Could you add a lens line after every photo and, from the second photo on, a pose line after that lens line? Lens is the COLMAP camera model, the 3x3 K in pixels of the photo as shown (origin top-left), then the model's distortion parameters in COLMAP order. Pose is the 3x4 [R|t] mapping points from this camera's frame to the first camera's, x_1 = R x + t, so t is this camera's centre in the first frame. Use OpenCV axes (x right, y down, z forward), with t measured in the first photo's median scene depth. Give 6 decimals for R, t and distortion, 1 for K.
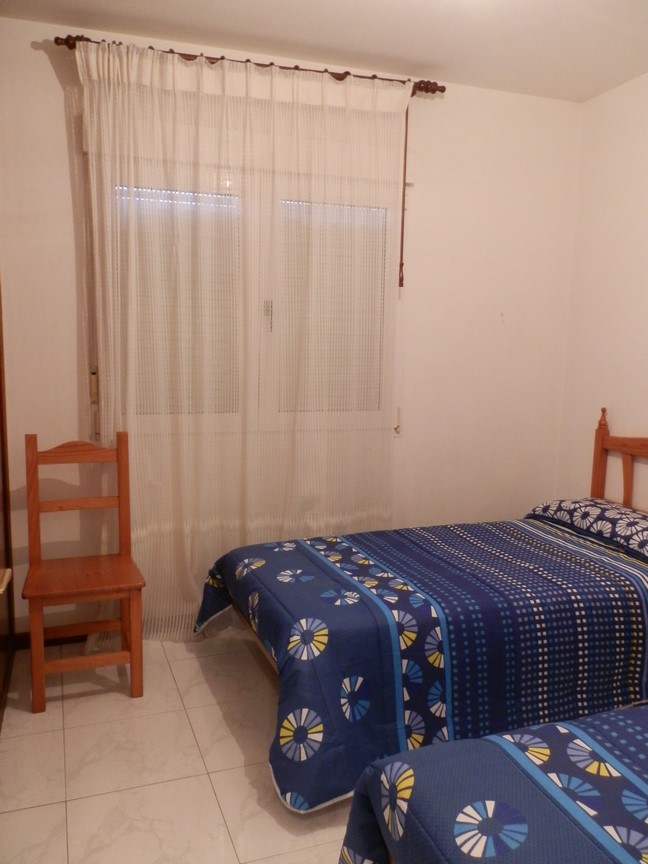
lens RADIAL K [[722.3, 0, 324.0], [0, 722.3, 432.0], [0, 0, 1]] dist [0.004988, -0.011162]
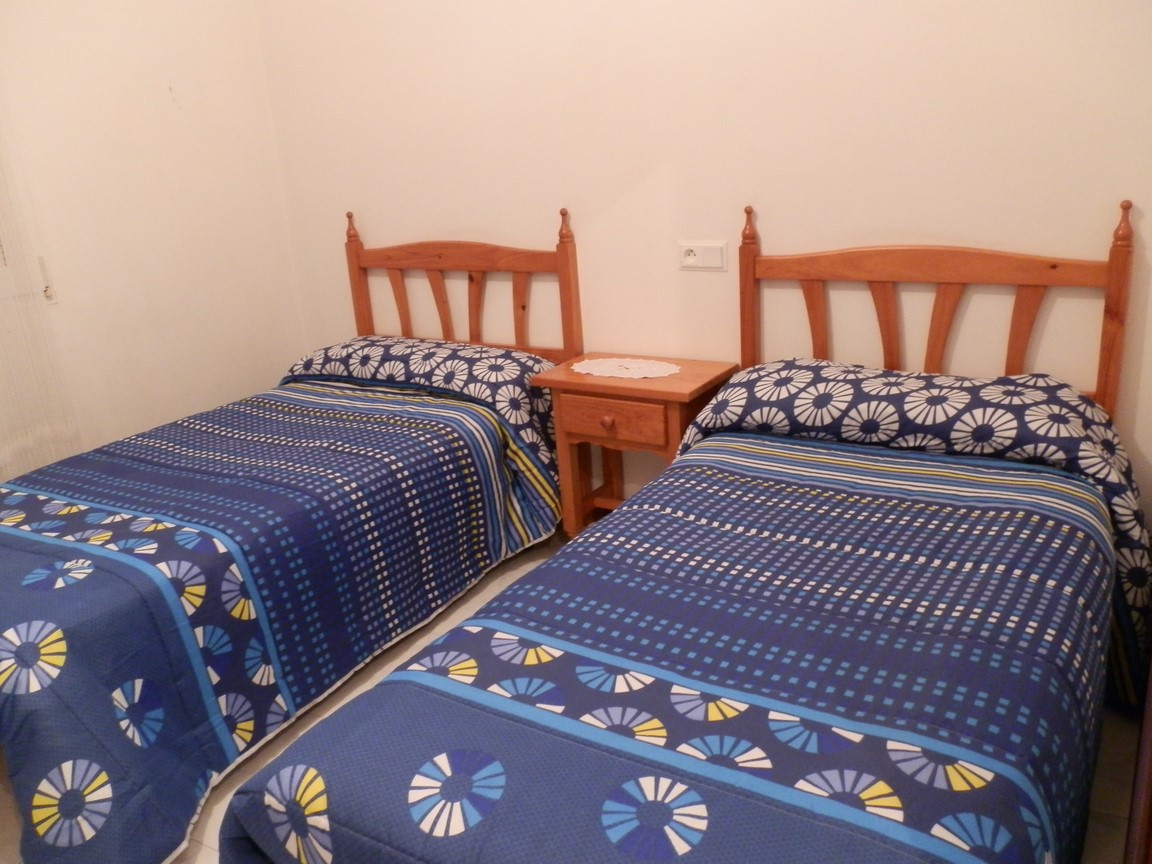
lens RADIAL K [[963.1, 0, 576.0], [0, 963.1, 432.0], [0, 0, 1]] dist [0.004988, -0.011162]
pose [[0.777543, -0.262255, 0.571532, -0.068390], [0.165401, 0.962173, 0.216485, 0.010399], [-0.606687, -0.073795, 0.791509, 0.102832]]
